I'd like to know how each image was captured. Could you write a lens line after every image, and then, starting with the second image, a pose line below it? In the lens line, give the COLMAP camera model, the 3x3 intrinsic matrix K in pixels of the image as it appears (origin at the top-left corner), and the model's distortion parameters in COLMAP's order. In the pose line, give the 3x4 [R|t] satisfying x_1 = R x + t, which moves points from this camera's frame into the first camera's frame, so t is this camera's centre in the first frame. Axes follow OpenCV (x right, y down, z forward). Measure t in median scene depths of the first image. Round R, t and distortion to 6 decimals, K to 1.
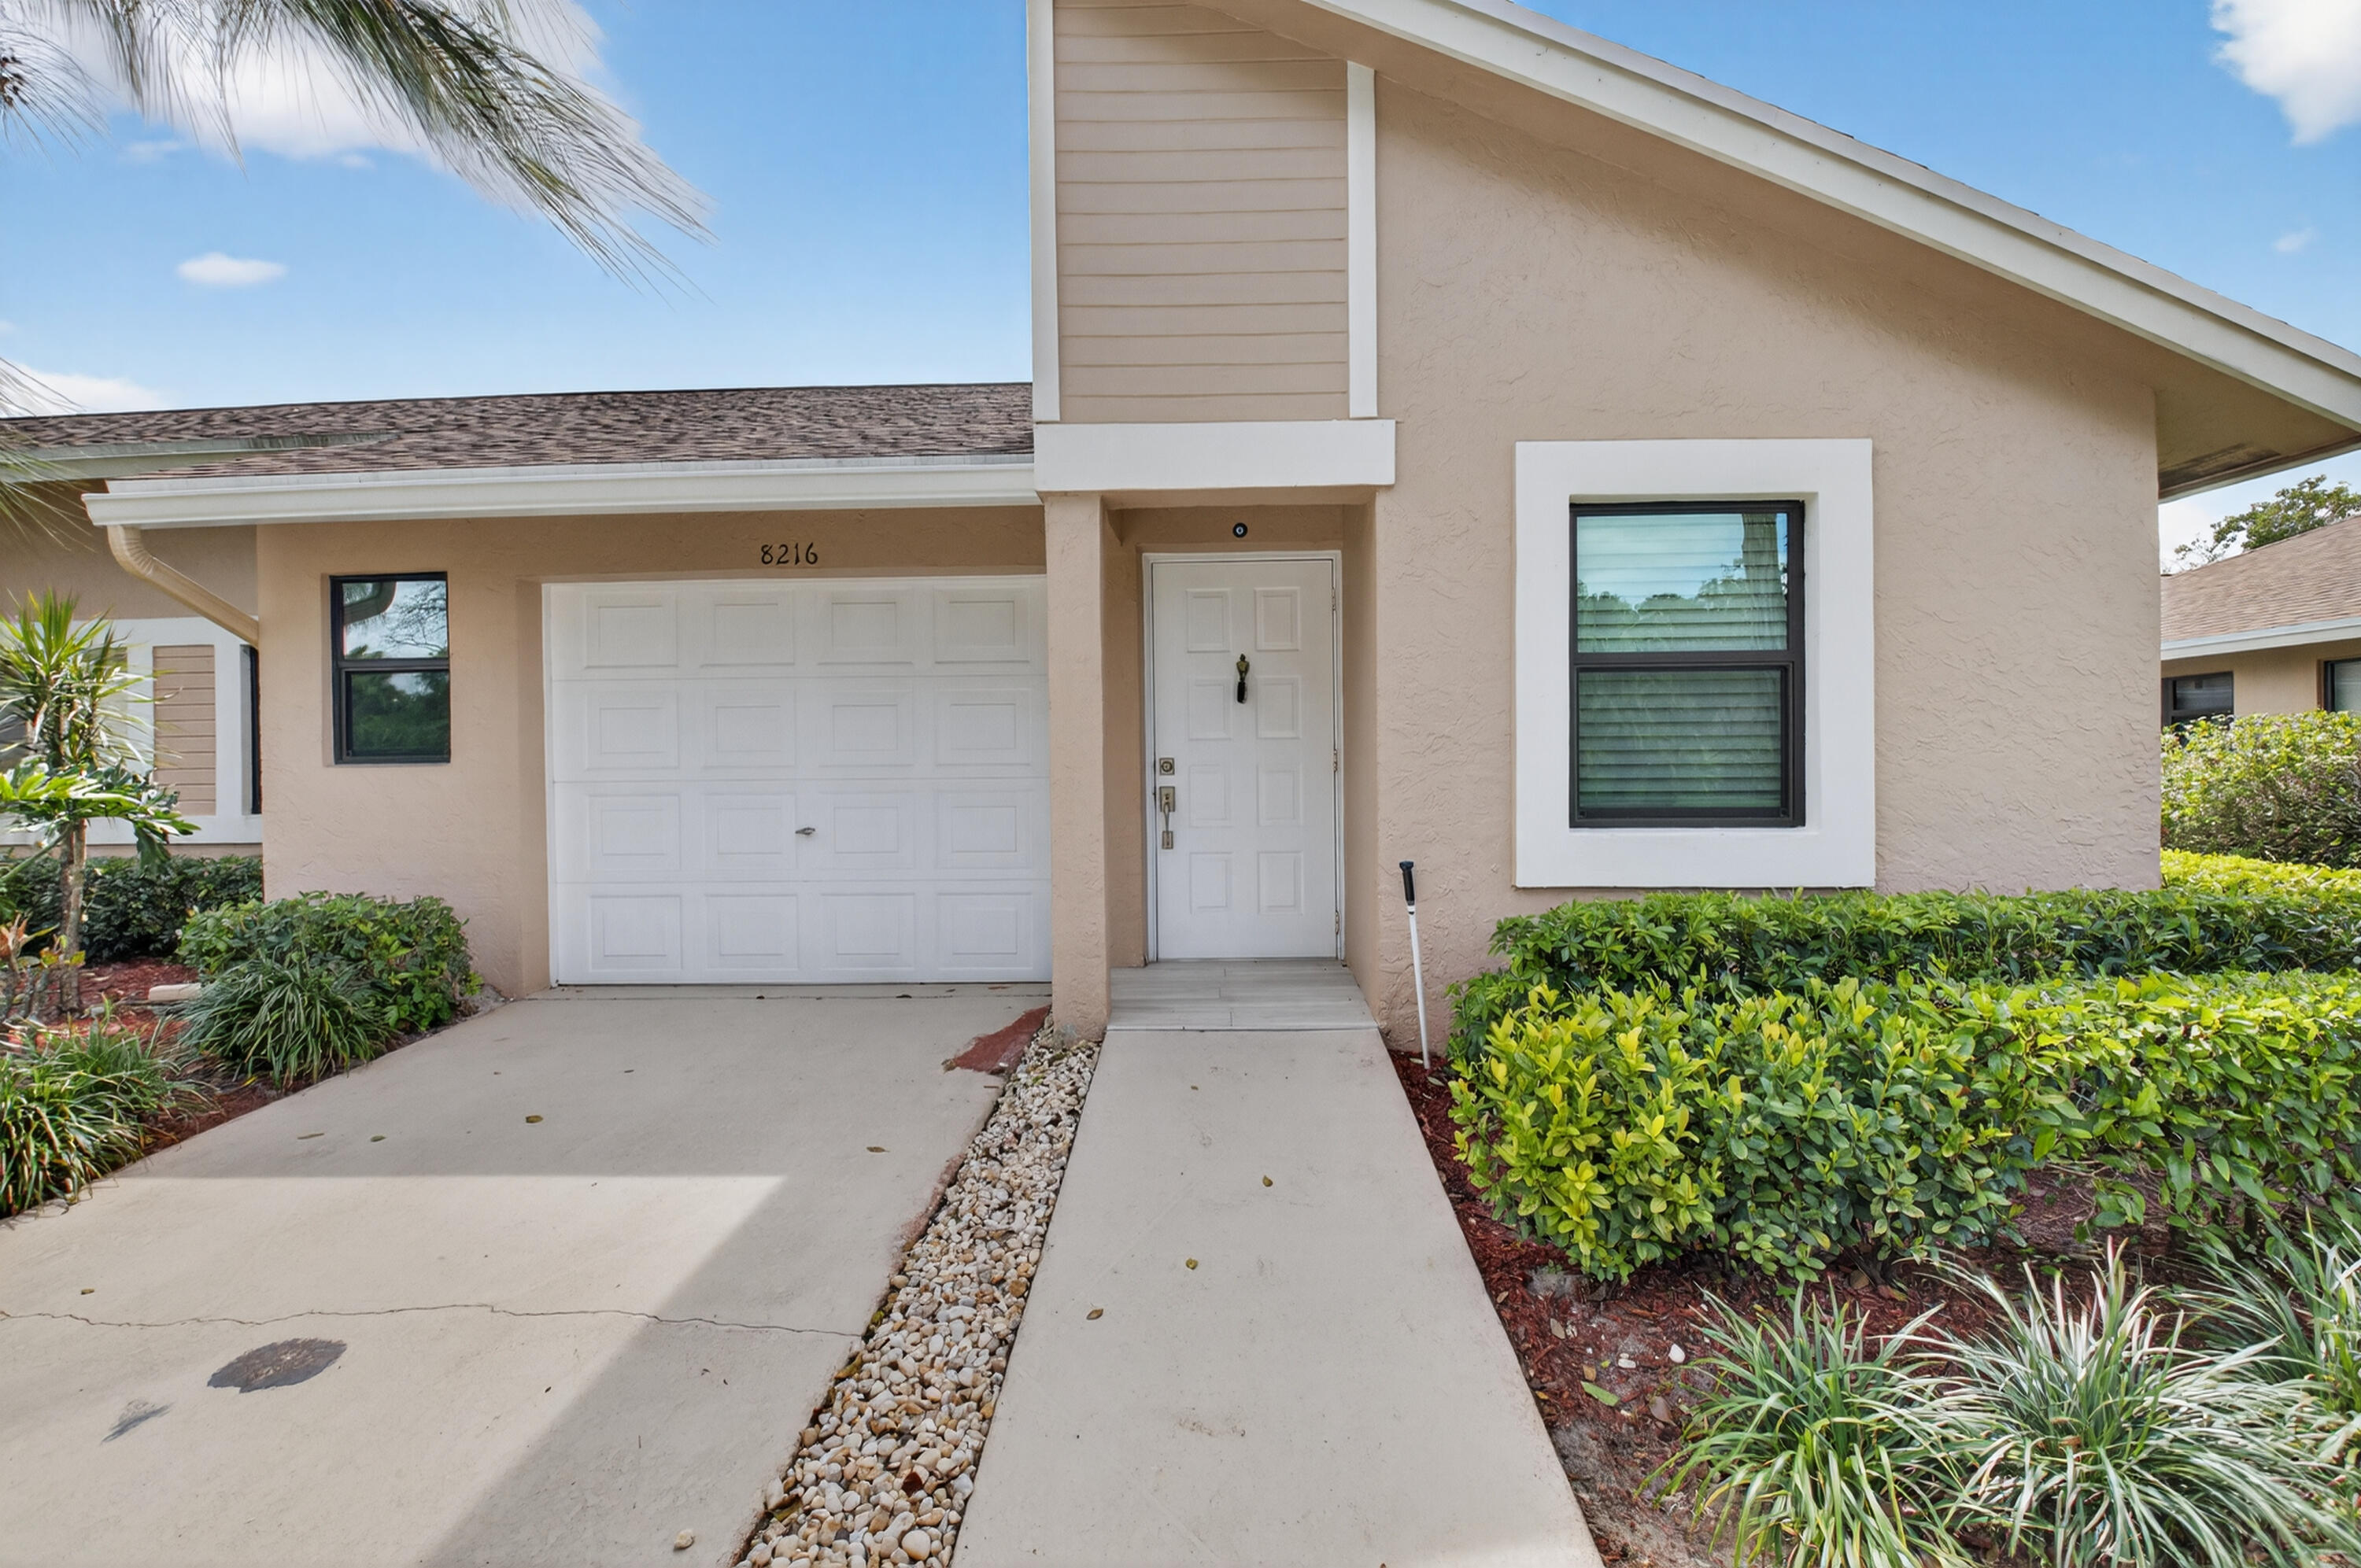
lens RADIAL K [[1031.8, 0, 1184.1], [0, 1031.8, 767.9], [0, 0, 1]] dist [-0.037232, -0.000838]
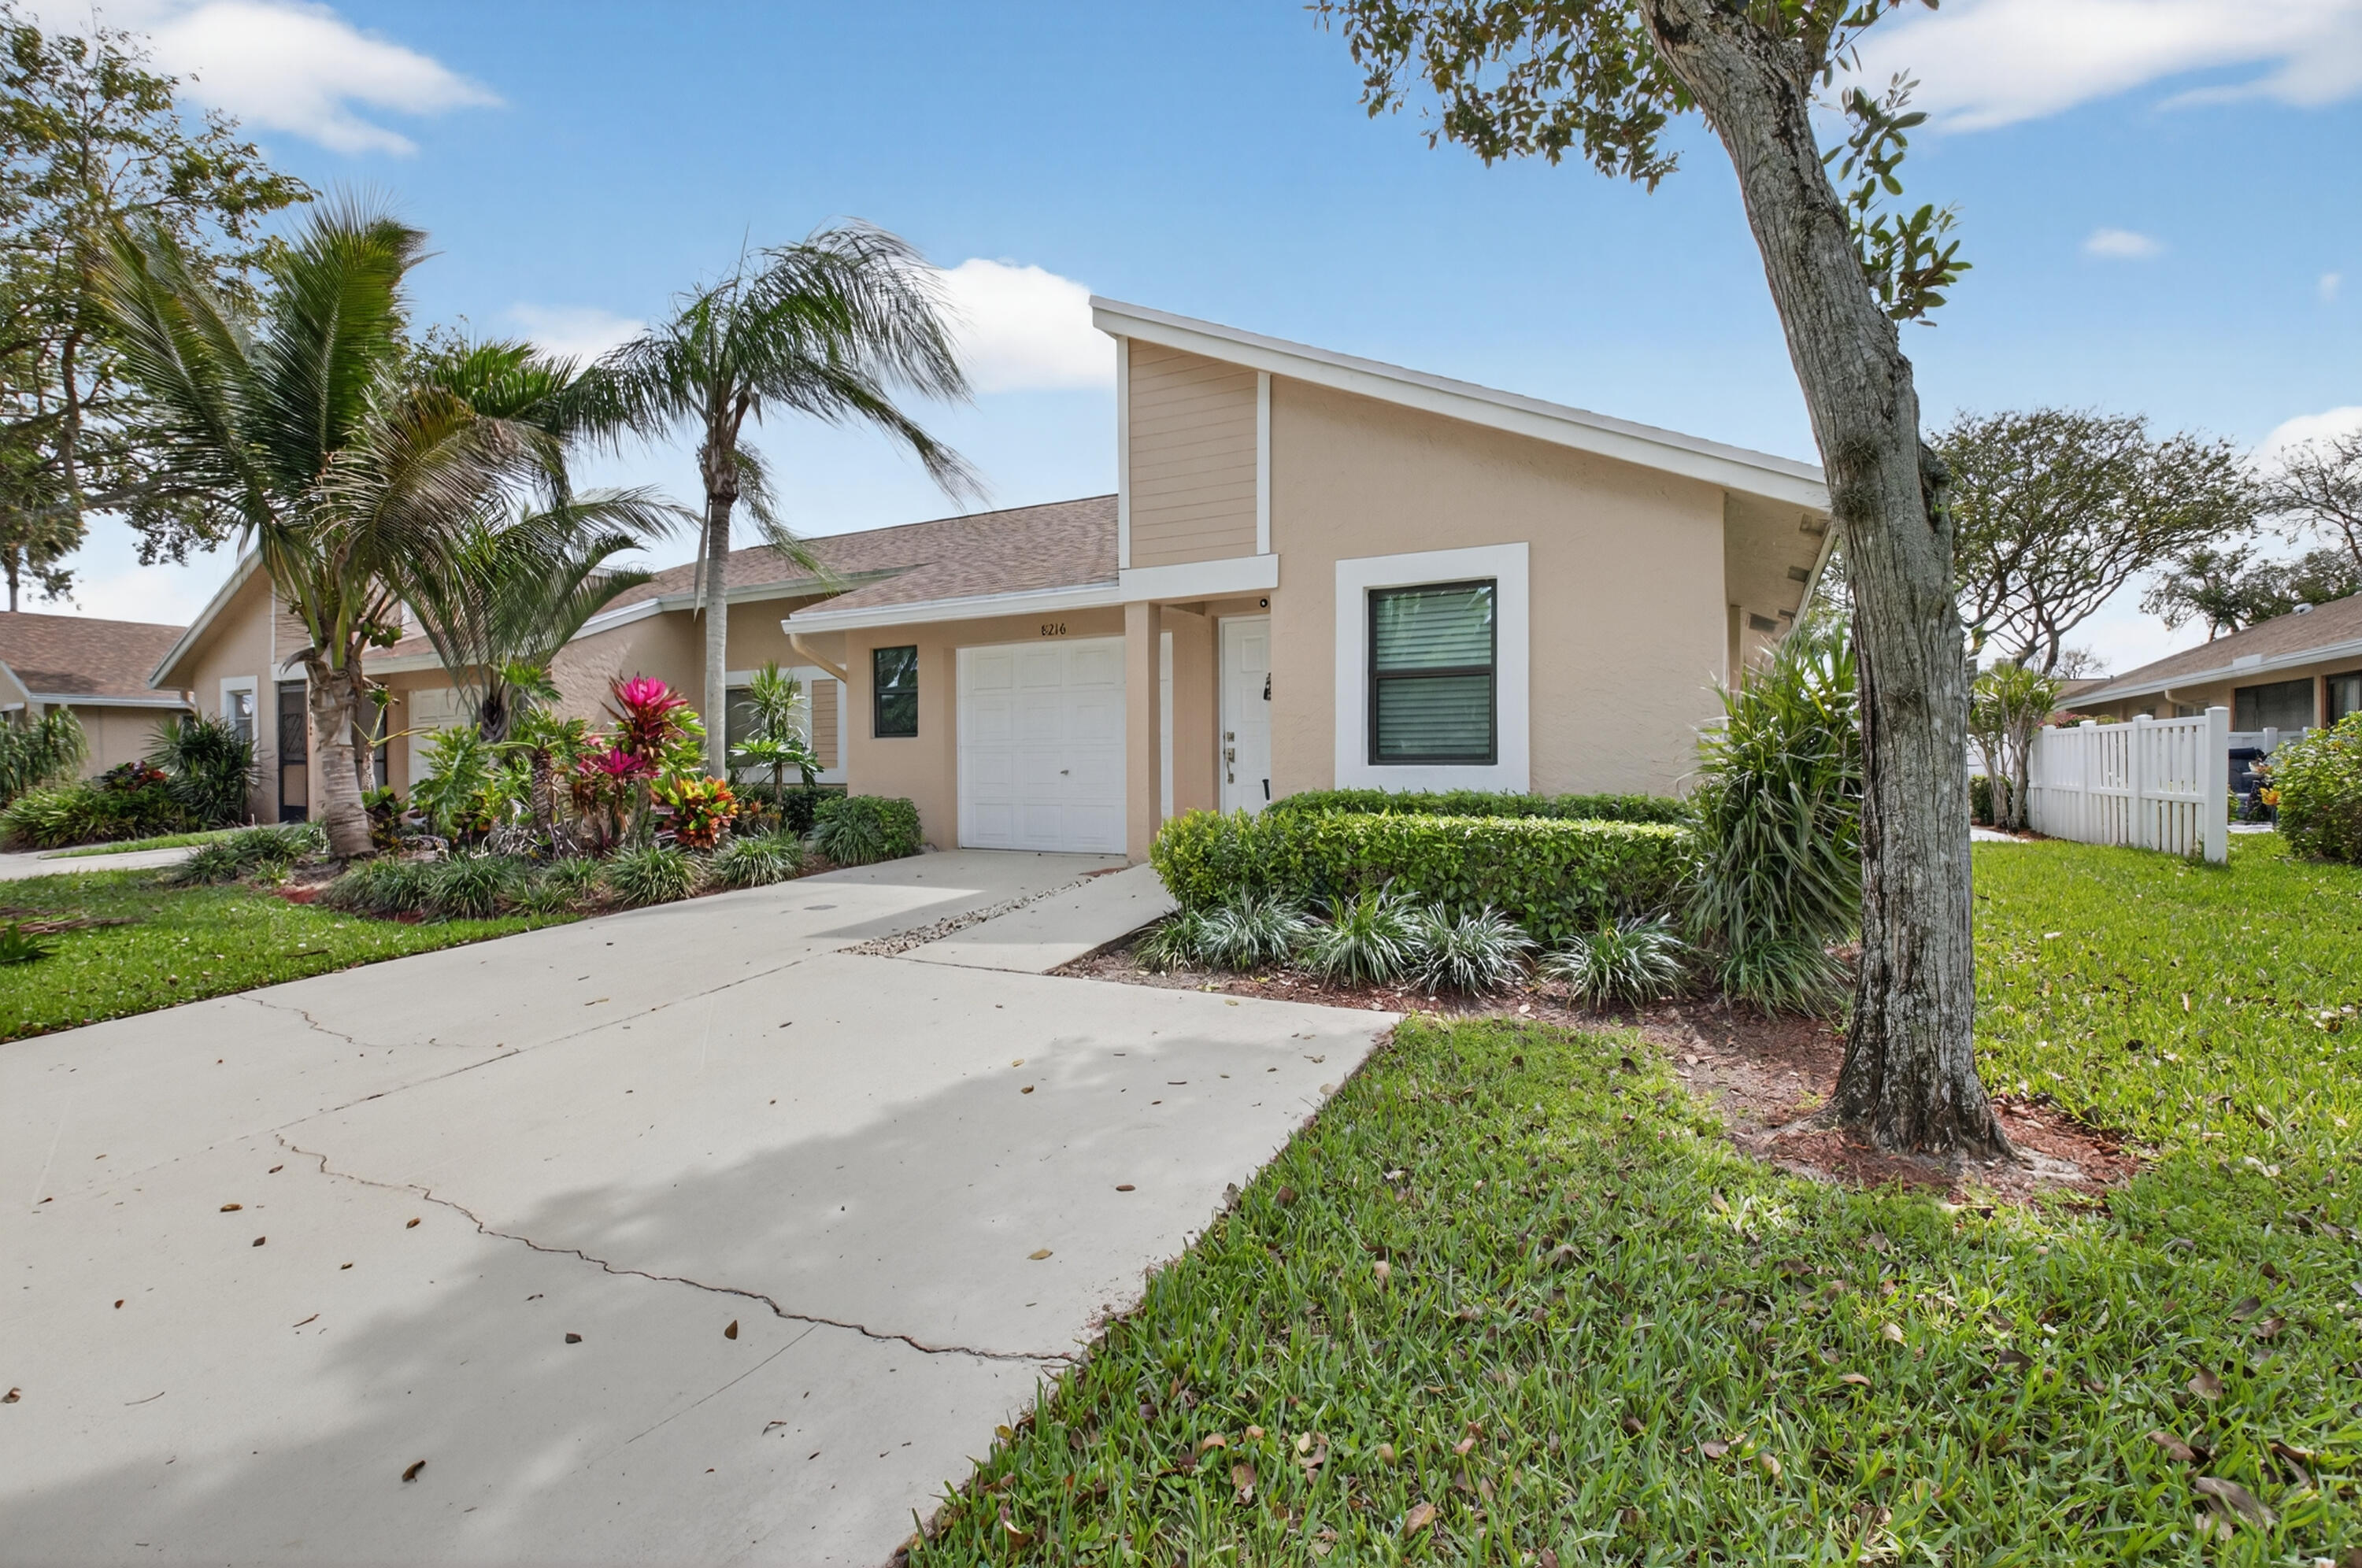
lens RADIAL K [[1032.3, 0, 1179.2], [0, 1032.3, 782.5], [0, 0, 1]] dist [-0.037232, -0.000838]
pose [[0.888785, 0.017202, -0.458001, 0.794221], [-0.011737, 0.999822, 0.014776, 0.056715], [0.458173, -0.007757, 0.888829, -0.698849]]
